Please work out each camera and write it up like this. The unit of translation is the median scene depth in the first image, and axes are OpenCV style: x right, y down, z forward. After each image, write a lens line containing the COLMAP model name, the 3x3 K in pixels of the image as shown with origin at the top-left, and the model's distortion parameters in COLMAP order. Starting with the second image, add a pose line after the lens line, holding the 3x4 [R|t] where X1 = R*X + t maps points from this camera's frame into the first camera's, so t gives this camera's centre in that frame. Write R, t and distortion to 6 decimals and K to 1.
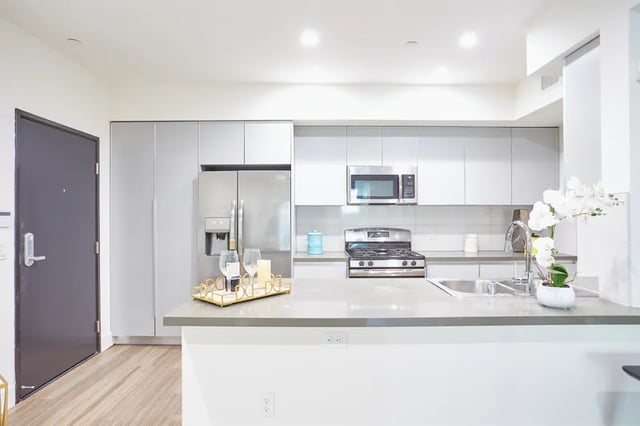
lens RADIAL K [[379.7, 0, 320.2], [0, 379.7, 211.6], [0, 0, 1]] dist [-0.016758, 0.003184]
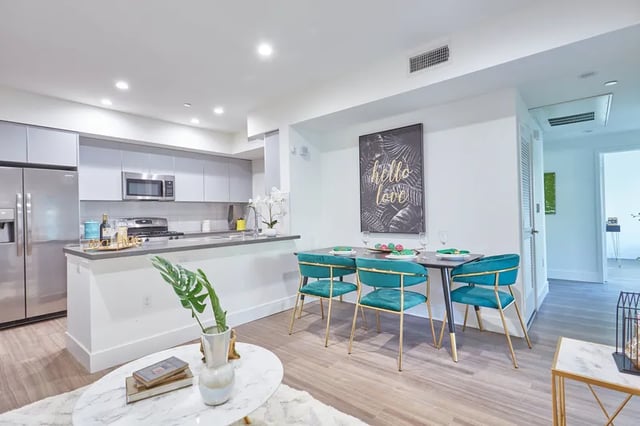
lens RADIAL K [[350.2, 0, 324.7], [0, 350.2, 213.9], [0, 0, 1]] dist [0.014044, 0.000581]
pose [[0.649326, -0.007759, 0.760470, -0.437778], [0.023207, 0.999684, -0.009615, 0.062430], [-0.760156, 0.023891, 0.649301, -0.384179]]
